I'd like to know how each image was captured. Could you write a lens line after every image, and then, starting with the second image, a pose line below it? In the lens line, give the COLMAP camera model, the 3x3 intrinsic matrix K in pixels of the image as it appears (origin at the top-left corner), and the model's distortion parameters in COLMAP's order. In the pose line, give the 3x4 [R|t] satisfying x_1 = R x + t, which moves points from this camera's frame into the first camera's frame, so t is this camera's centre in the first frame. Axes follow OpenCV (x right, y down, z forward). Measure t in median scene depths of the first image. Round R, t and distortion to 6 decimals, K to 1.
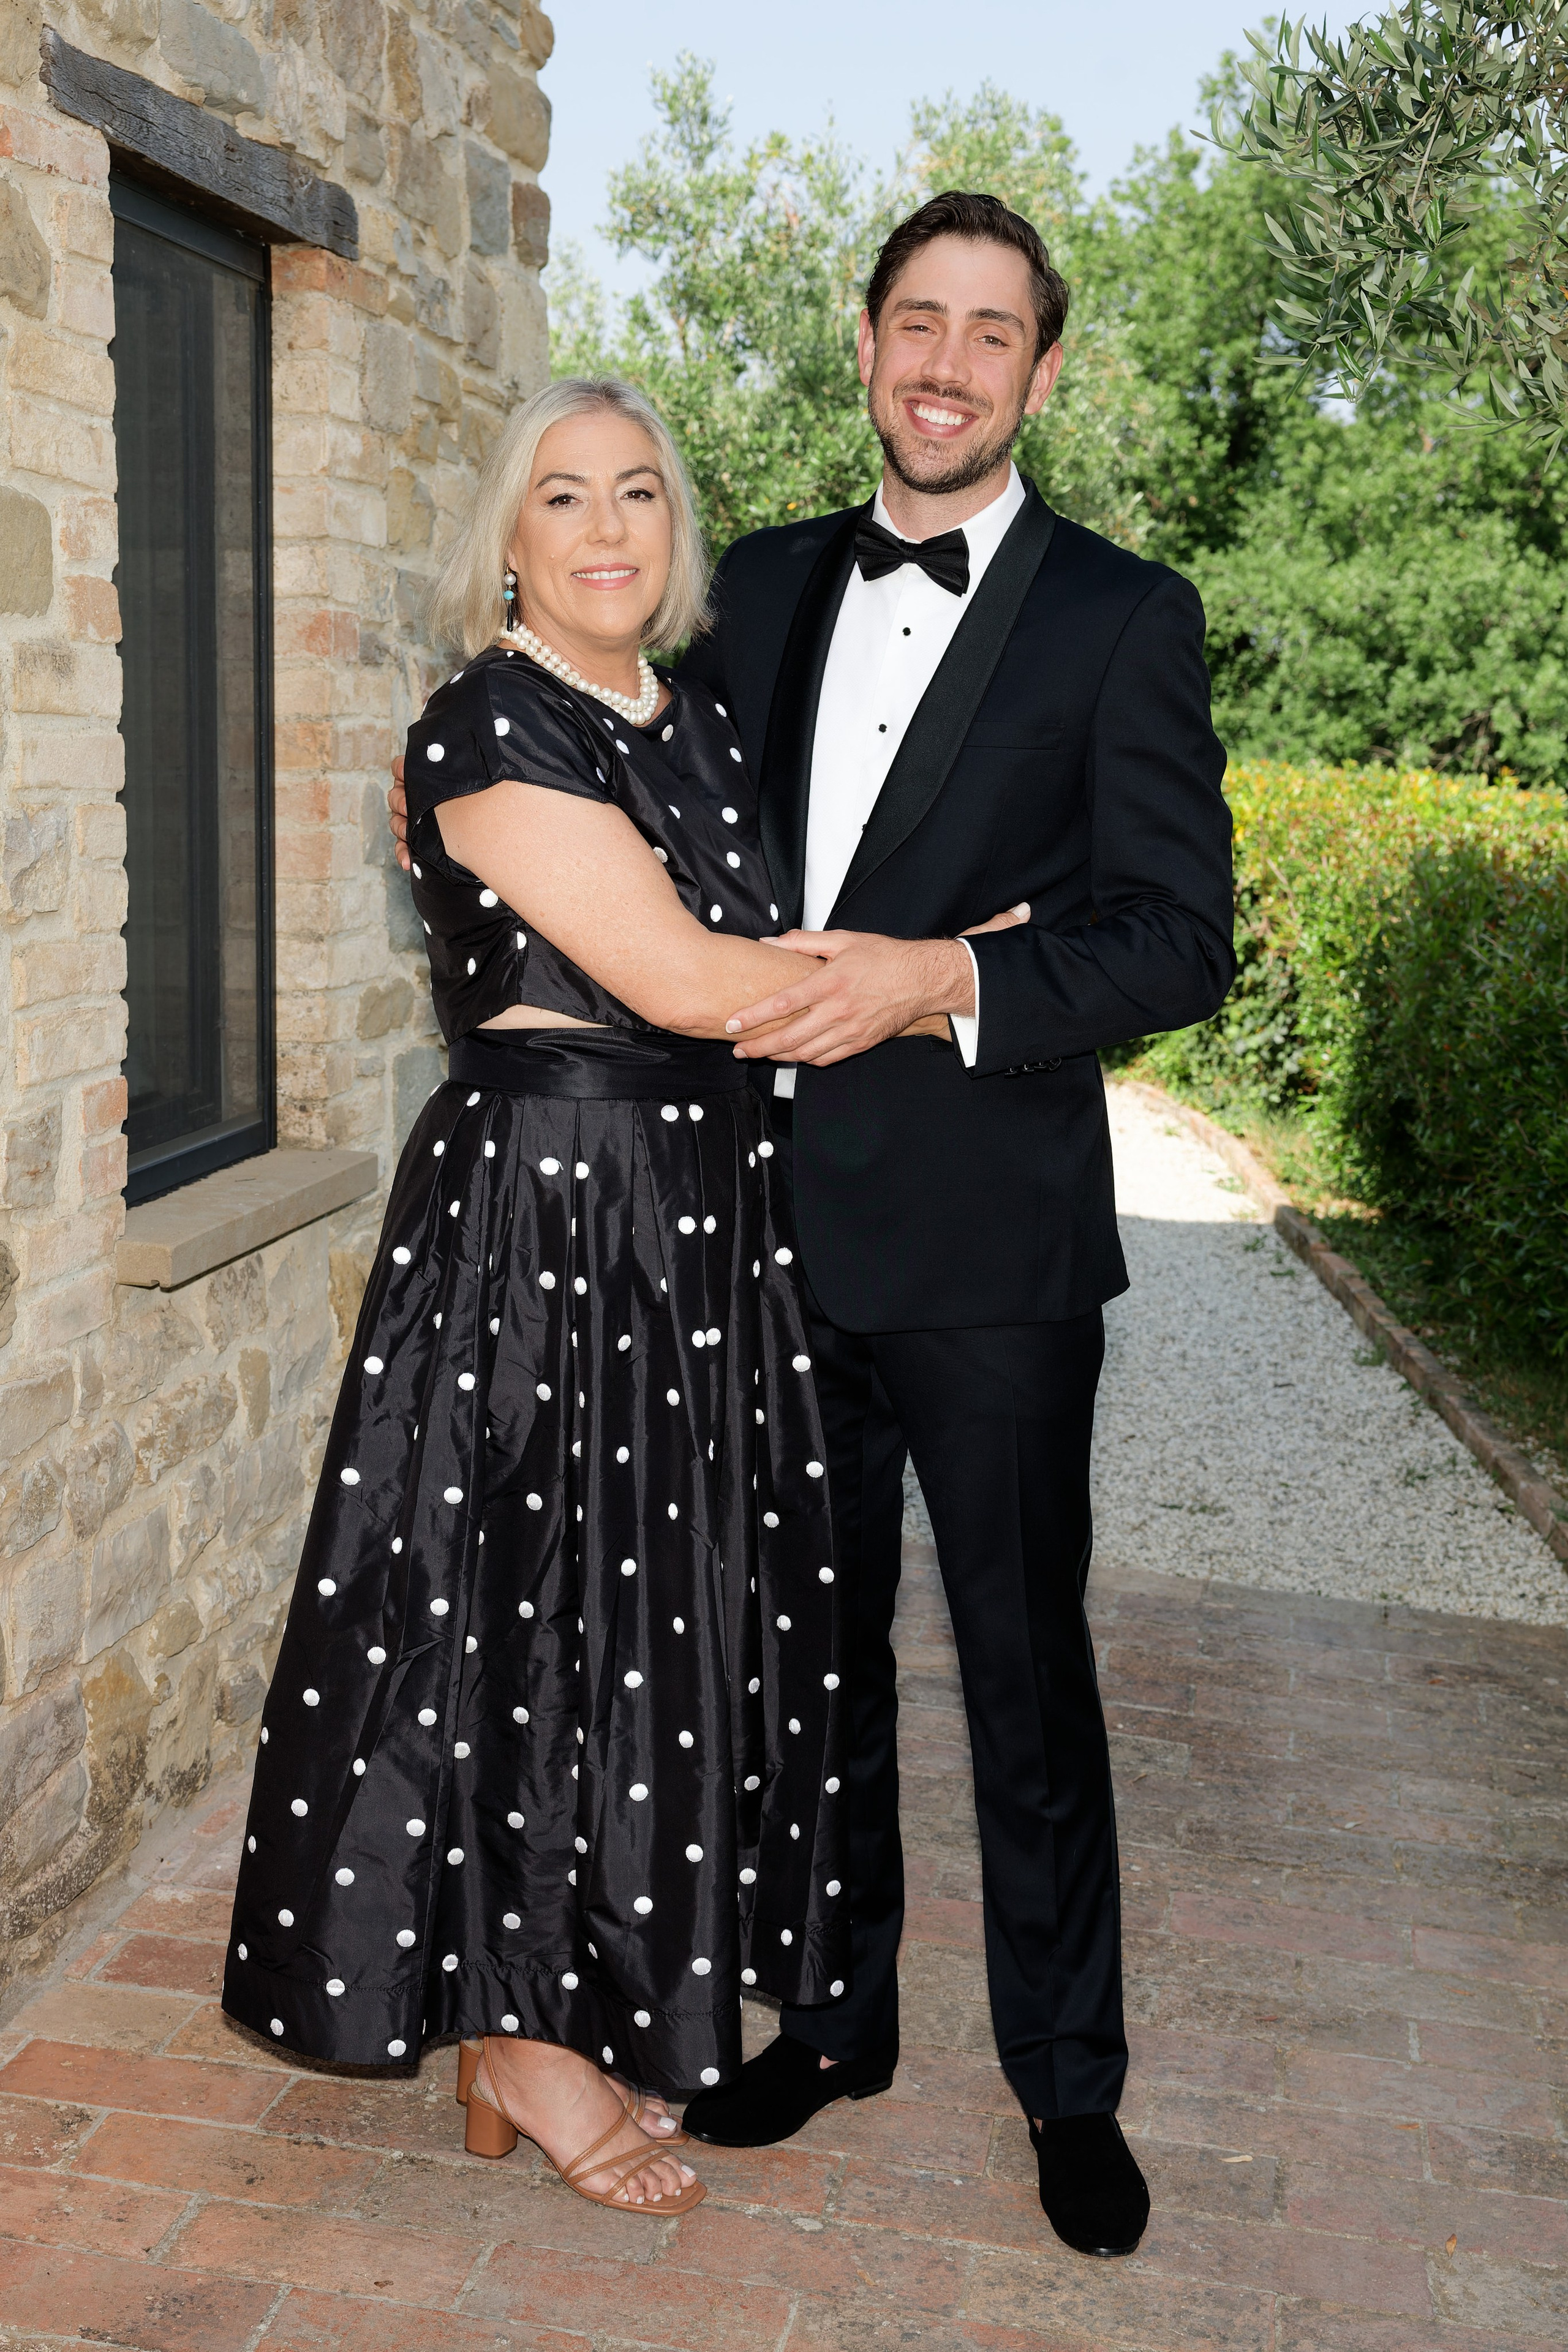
lens RADIAL K [[3173.4, 0, 693.8], [0, 3173.4, 1307.1], [0, 0, 1]] dist [0.038671, 0.011453]
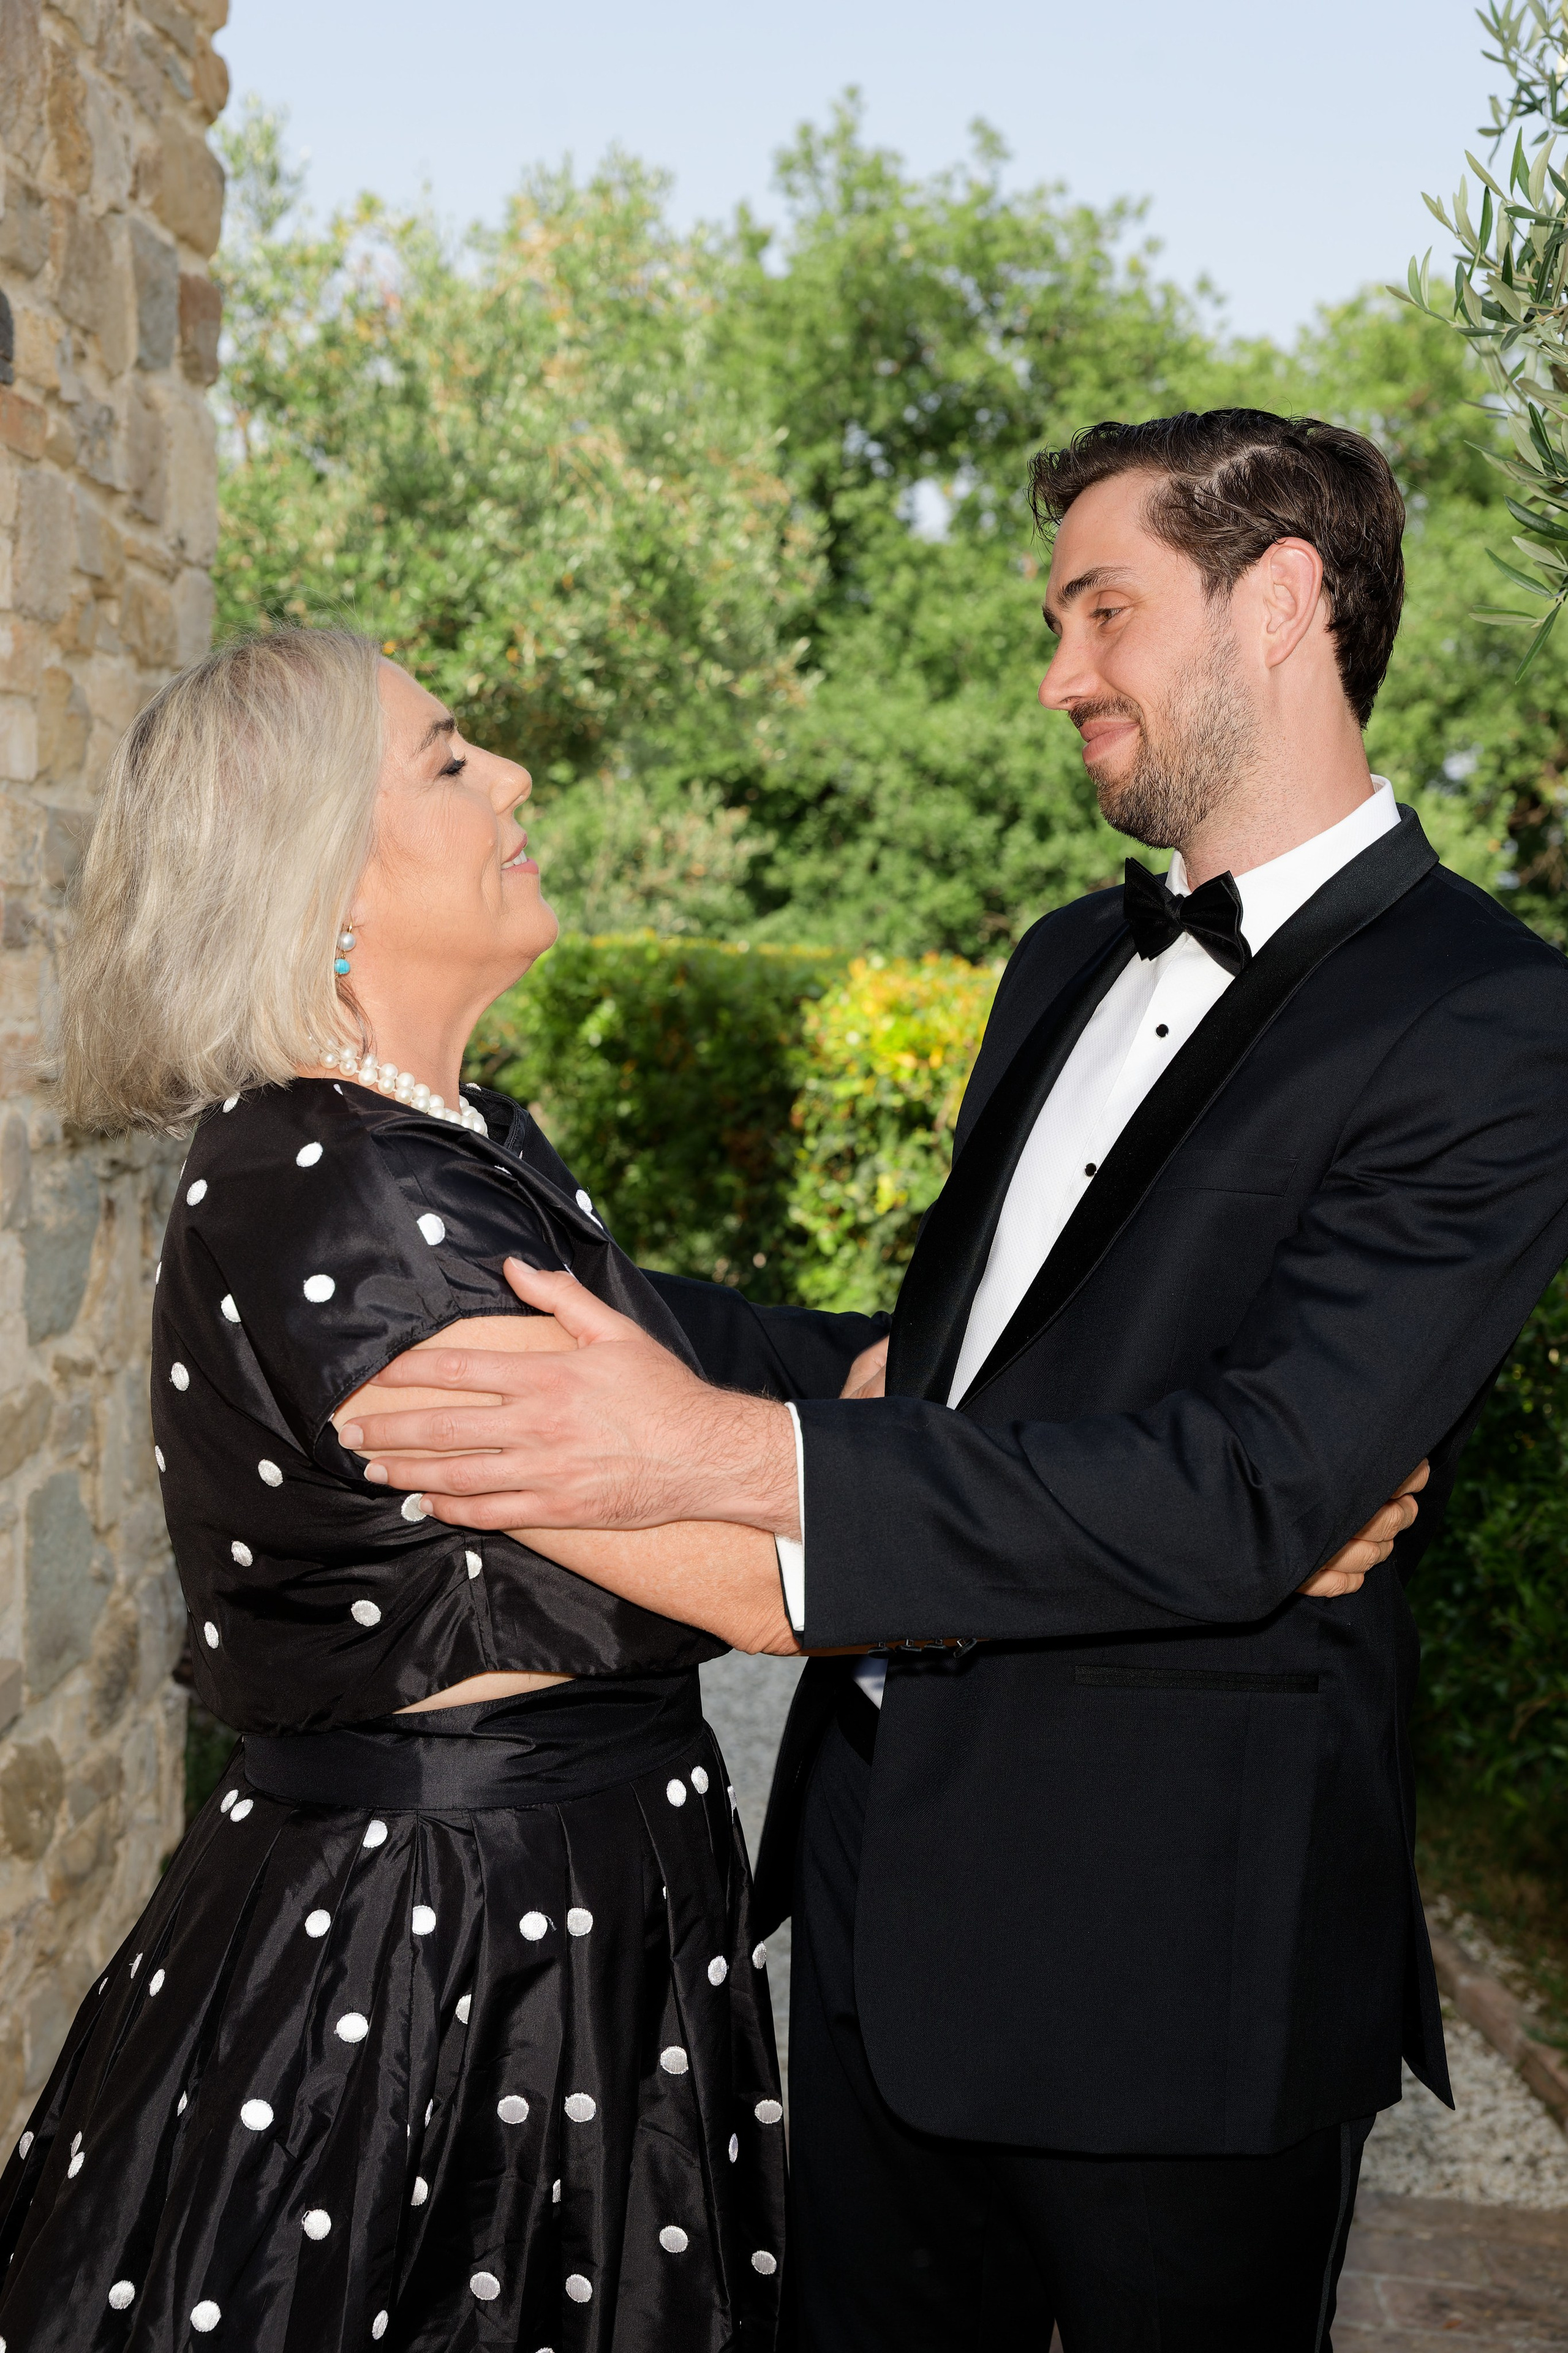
lens RADIAL K [[3629.1, 0, 733.7], [0, 3629.1, 1167.0], [0, 0, 1]] dist [0.086411, -0.309604]
pose [[0.985326, 0.005701, 0.170590, -0.039763], [0.009450, 0.996087, -0.087868, -0.039982], [-0.170424, 0.088191, 0.981416, 0.094918]]
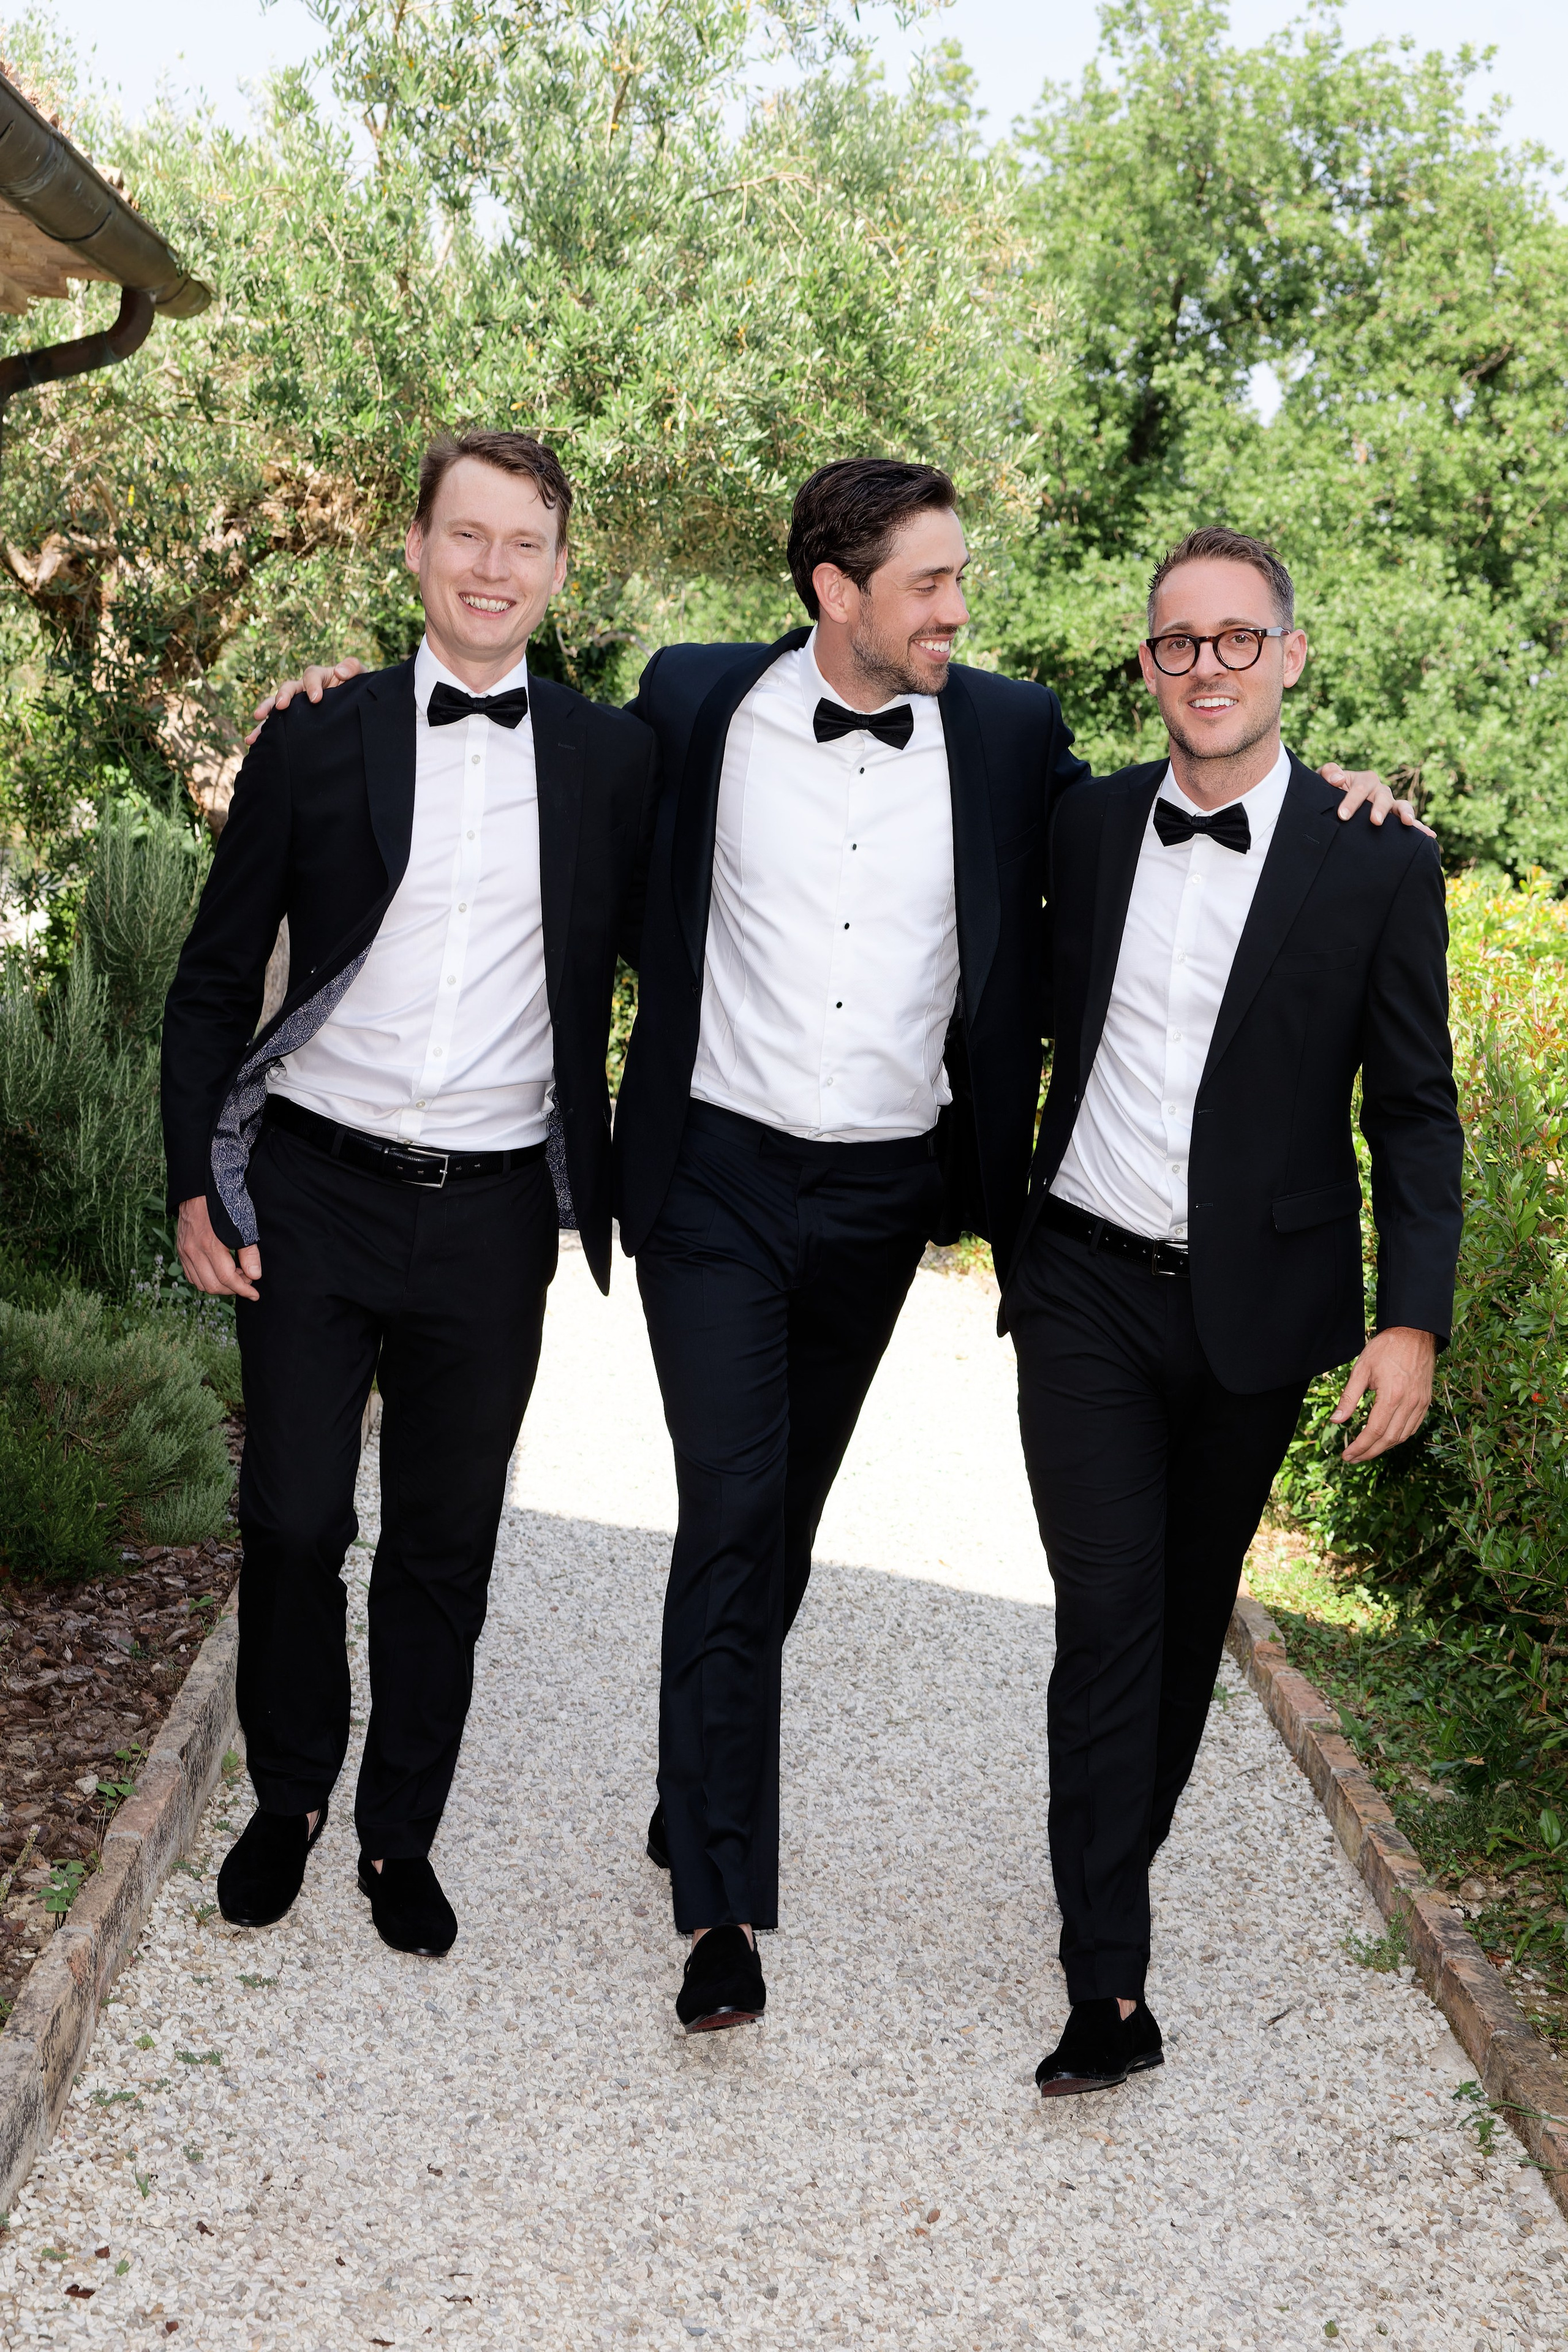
lens RADIAL K [[3041.9, 0, 786.2], [0, 3041.9, 1300.6], [0, 0, 1]] dist [0.057349, 0.019082]
pose [[0.996062, 0.048612, 0.074140, 0.049181], [-0.048949, 0.998798, 0.002732, -0.070046], [-0.073918, -0.006350, 0.997244, 0.358854]]
